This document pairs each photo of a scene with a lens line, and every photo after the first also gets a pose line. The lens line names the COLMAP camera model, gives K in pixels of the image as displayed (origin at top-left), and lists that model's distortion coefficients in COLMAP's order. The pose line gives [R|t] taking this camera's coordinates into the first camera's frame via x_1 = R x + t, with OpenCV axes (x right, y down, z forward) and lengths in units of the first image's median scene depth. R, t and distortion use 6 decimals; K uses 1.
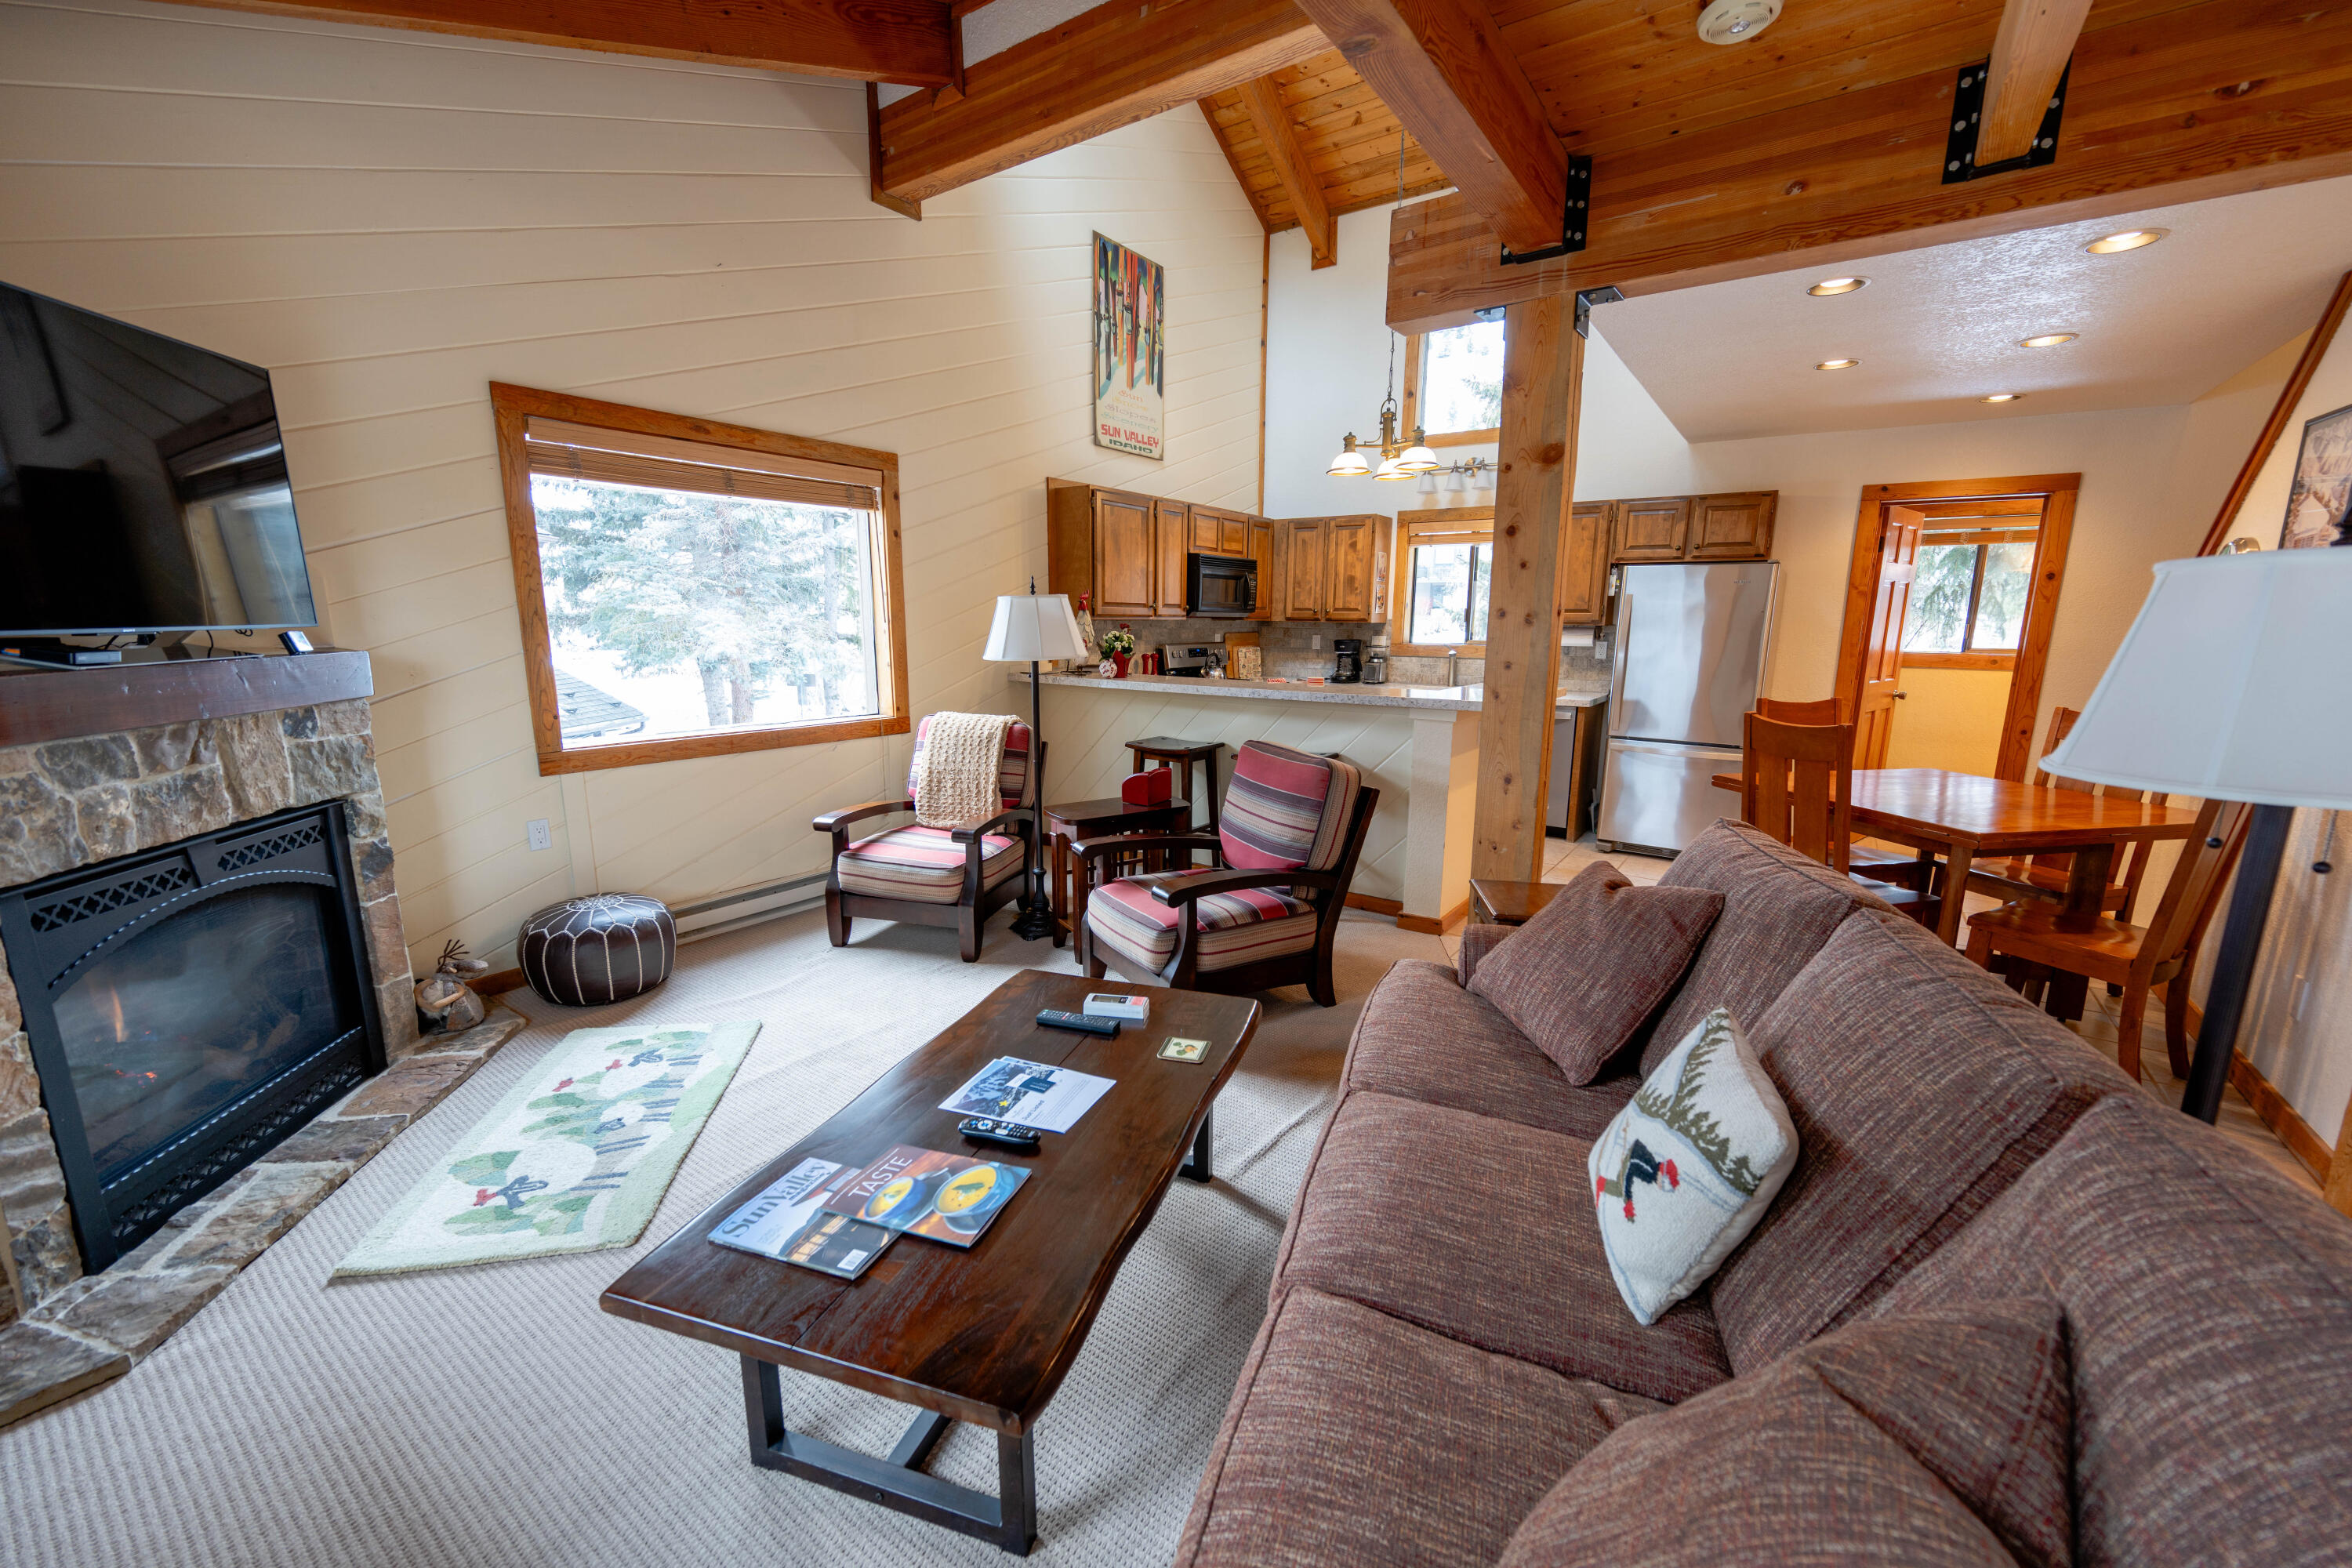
lens RADIAL K [[914.7, 0, 1180.8], [0, 914.7, 791.2], [0, 0, 1]] dist [0.000787, 0.000195]
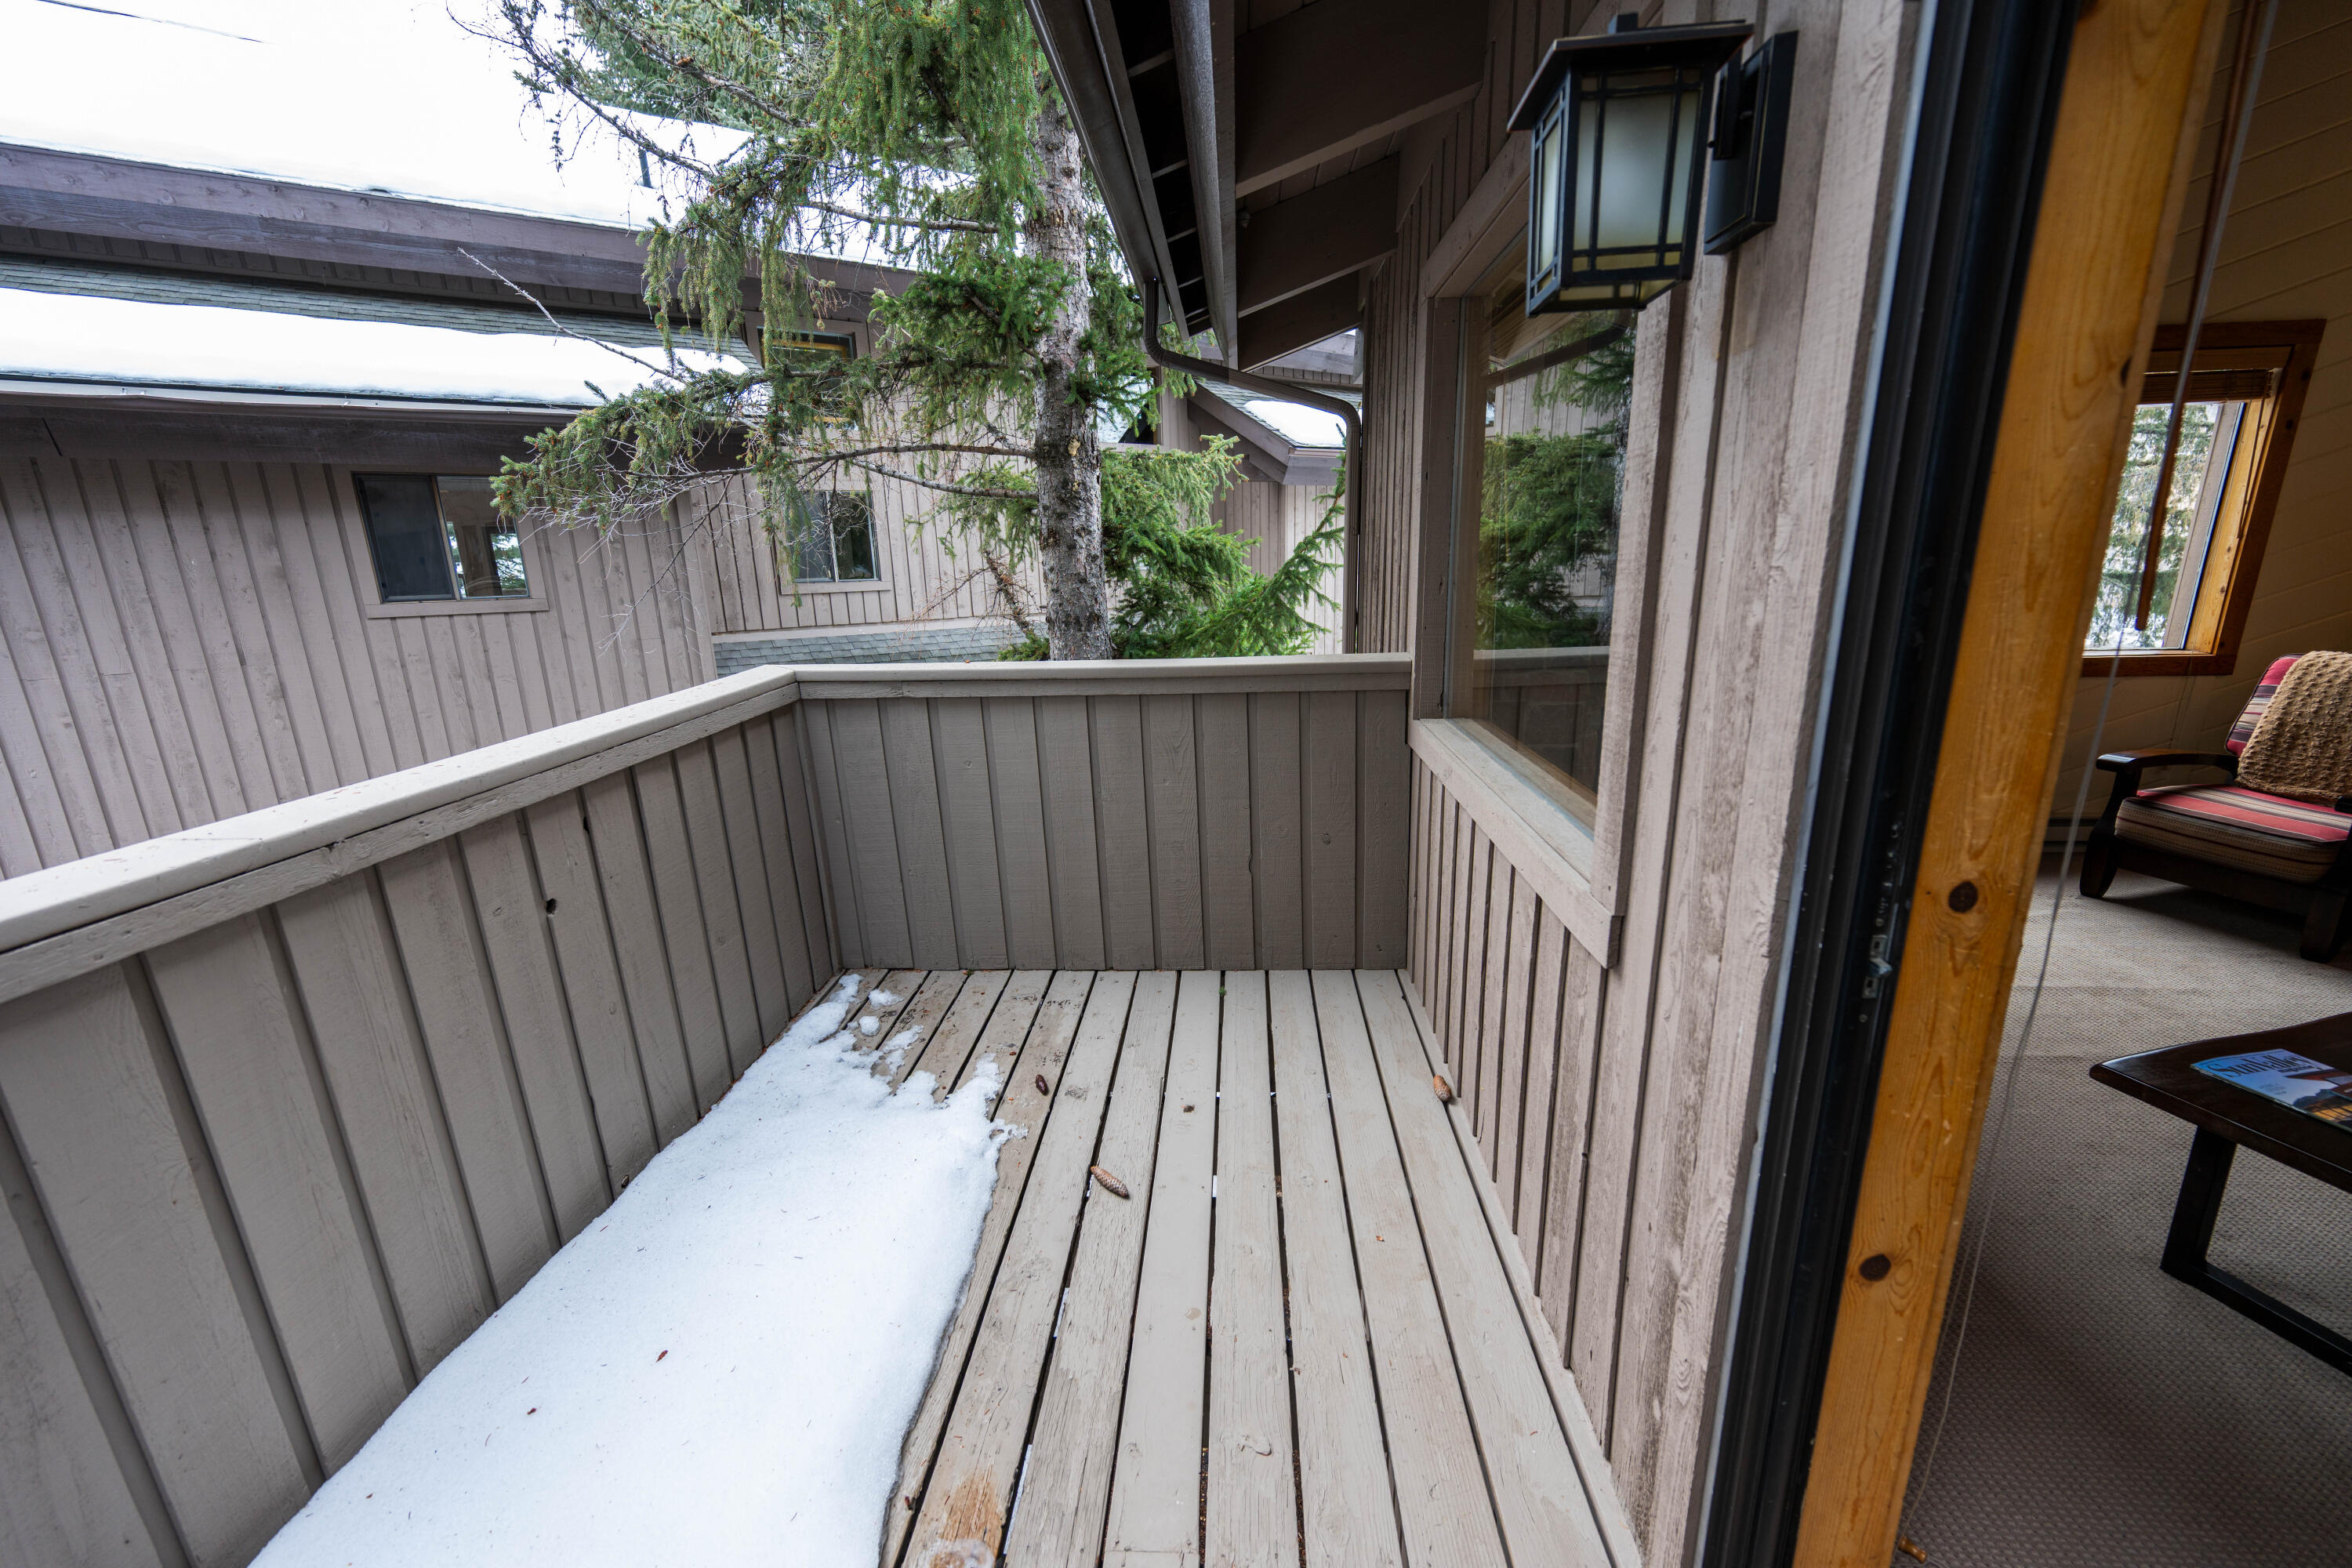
lens RADIAL K [[914.7, 0, 1170.8], [0, 914.7, 782.4], [0, 0, 1]] dist [0.000787, 0.000195]
pose [[0.512098, 0.187642, -0.838180, -0.093286], [-0.127199, 0.981653, 0.142047, 0.042274], [0.849456, 0.033874, 0.526571, -0.281216]]
